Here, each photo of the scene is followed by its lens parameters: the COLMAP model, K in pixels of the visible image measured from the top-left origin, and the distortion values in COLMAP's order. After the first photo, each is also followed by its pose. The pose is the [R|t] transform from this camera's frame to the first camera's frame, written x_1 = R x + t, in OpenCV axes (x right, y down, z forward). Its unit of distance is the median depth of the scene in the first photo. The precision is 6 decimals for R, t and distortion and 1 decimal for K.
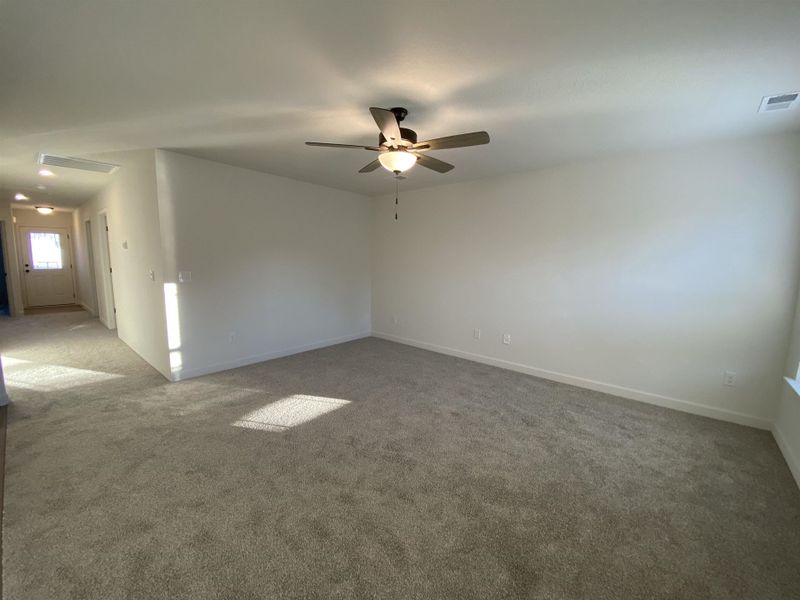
lens RADIAL K [[323.6, 0, 394.9], [0, 323.6, 301.7], [0, 0, 1]] dist [0.025877, -0.022639]
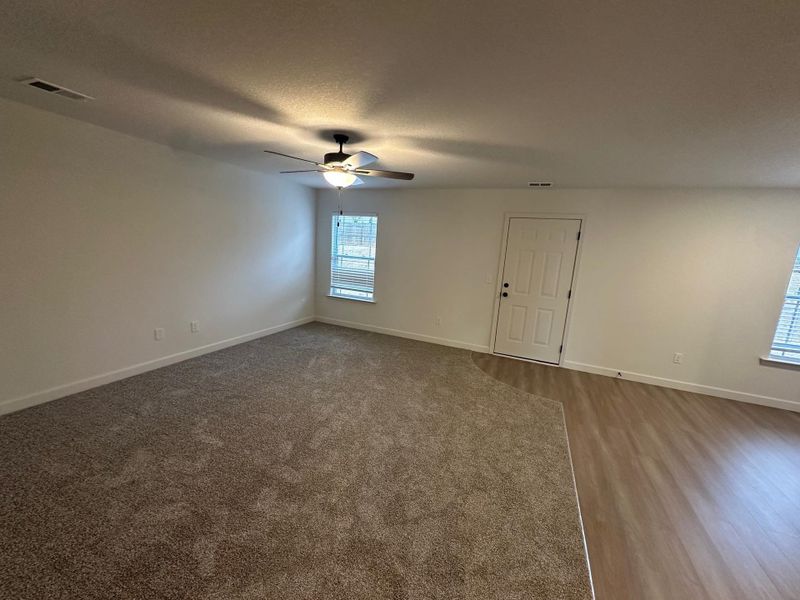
lens RADIAL K [[321.6, 0, 402.0], [0, 321.6, 297.8], [0, 0, 1]] dist [-0.000876, 0.000347]
pose [[-0.316035, -0.193344, 0.928838, -0.913590], [0.048350, 0.974460, 0.219292, -0.188006], [-0.947515, 0.114214, -0.298615, 0.872217]]
